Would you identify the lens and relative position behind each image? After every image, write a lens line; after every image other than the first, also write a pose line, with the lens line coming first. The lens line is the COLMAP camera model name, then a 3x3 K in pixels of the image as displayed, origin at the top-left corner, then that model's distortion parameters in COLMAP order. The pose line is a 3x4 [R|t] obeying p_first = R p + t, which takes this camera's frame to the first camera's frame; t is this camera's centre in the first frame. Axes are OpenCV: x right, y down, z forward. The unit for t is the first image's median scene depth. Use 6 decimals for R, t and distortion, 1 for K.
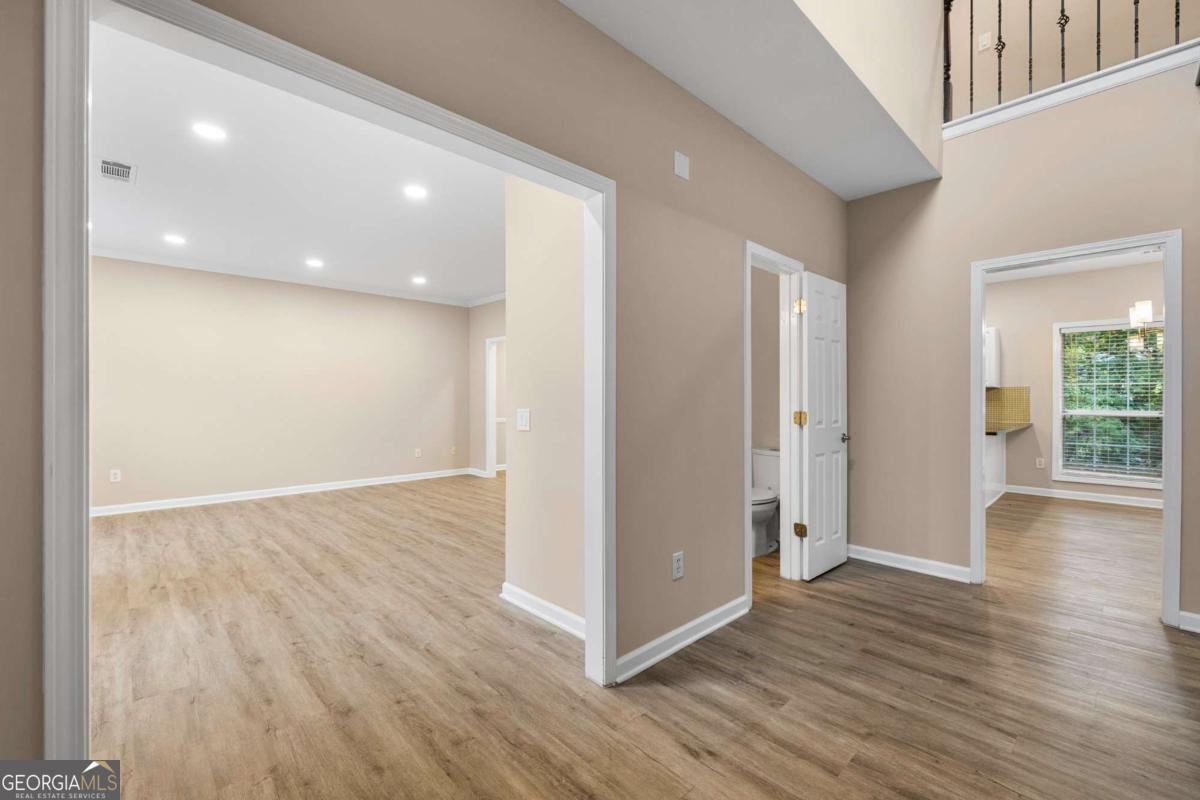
lens RADIAL K [[502.1, 0, 600.0], [0, 502.1, 400.0], [0, 0, 1]] dist [-0.000265, -0.000091]
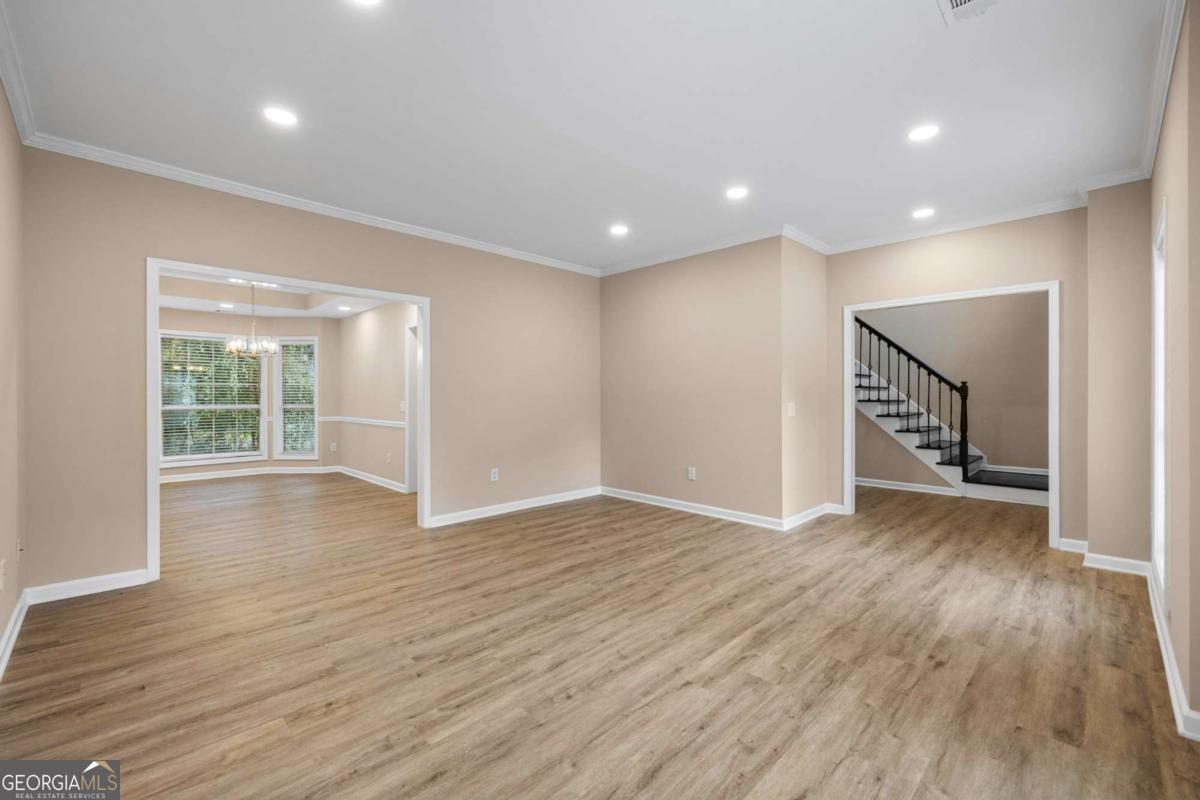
lens RADIAL K [[502.1, 0, 600.0], [0, 502.1, 400.0], [0, 0, 1]] dist [-0.000265, -0.000091]
pose [[-0.014814, -0.010991, 0.999830, -1.804632], [0.003234, 0.999934, 0.011040, -0.014250], [-0.999885, 0.003397, -0.014777, 1.691903]]
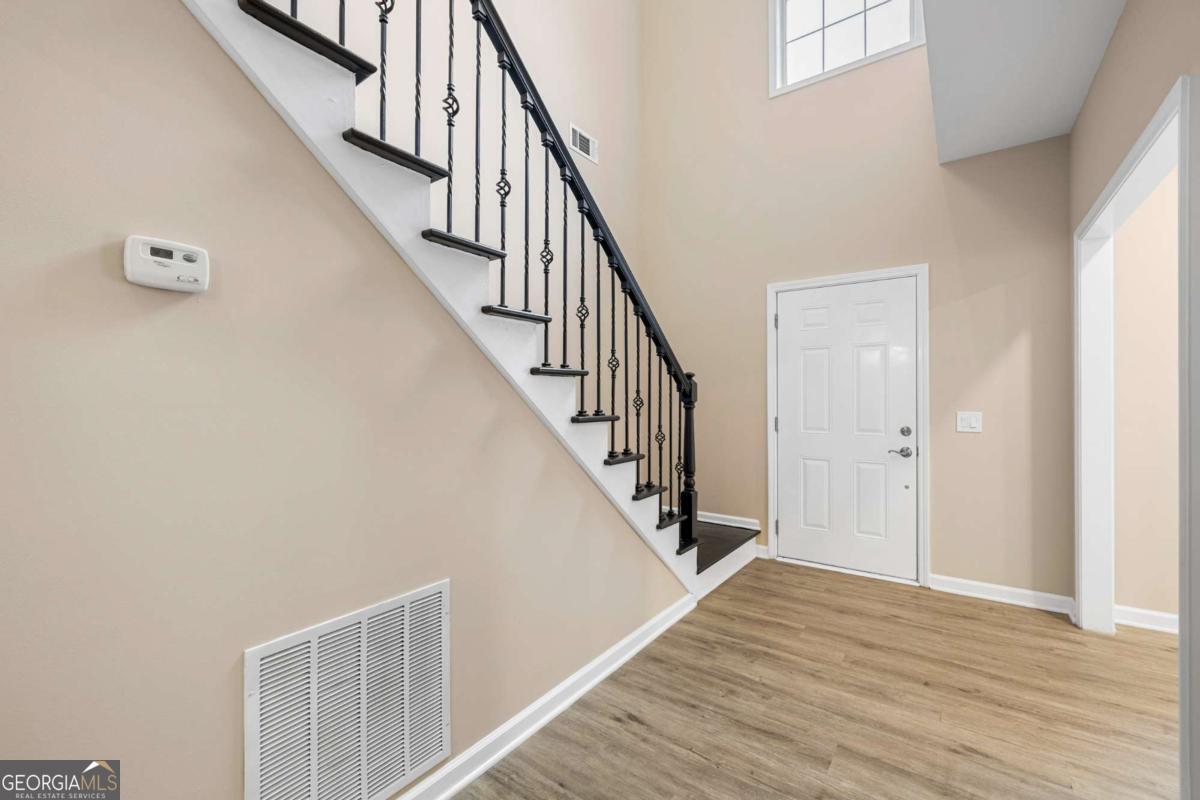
lens RADIAL K [[502.1, 0, 600.0], [0, 502.1, 400.0], [0, 0, 1]] dist [-0.000265, -0.000091]
pose [[-0.983206, -0.000709, -0.182496, 0.676720], [-0.000925, 0.999999, 0.001095, -0.007033], [0.182495, 0.001246, -0.983206, 1.130658]]
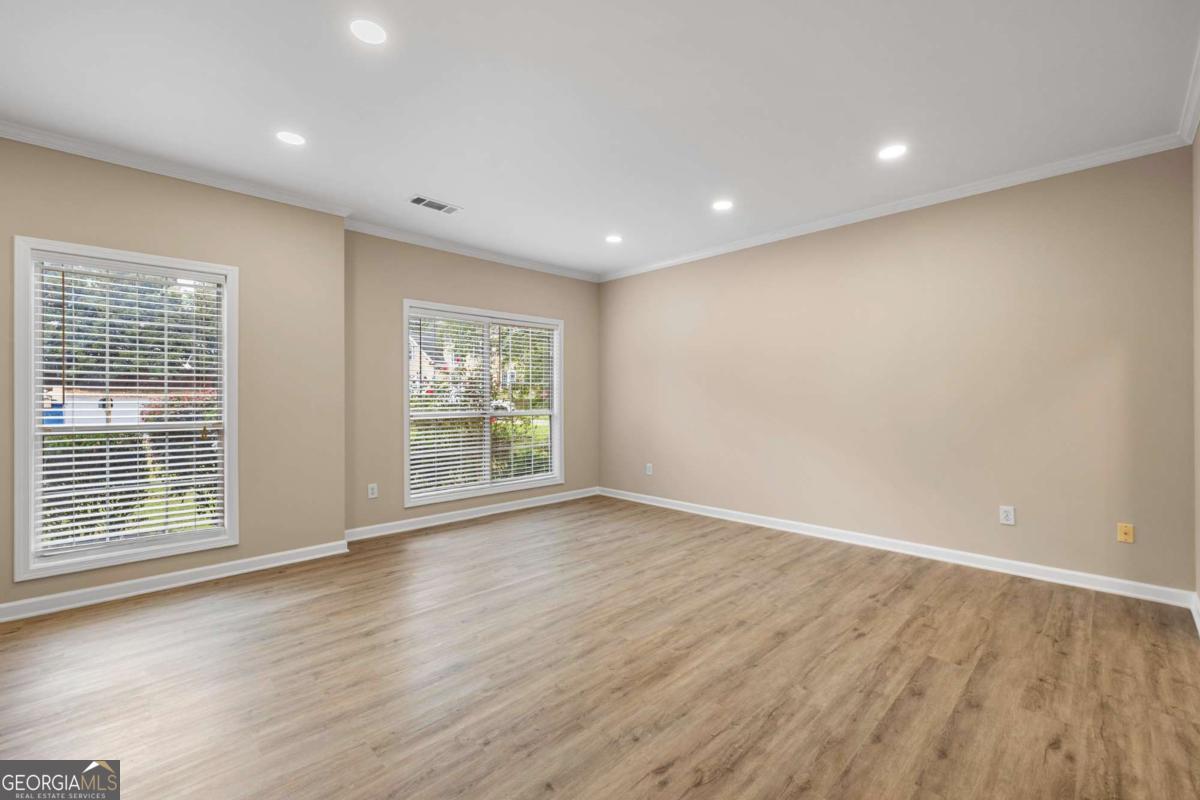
lens RADIAL K [[509.0, 0, 602.6], [0, 509.0, 395.7], [0, 0, 1]] dist [0.001315, -0.000038]
pose [[0.017249, -0.001026, -0.999851, 0.268852], [0.000024, 0.999999, -0.001026, -0.016173], [0.999851, -0.000006, 0.017249, 1.637675]]
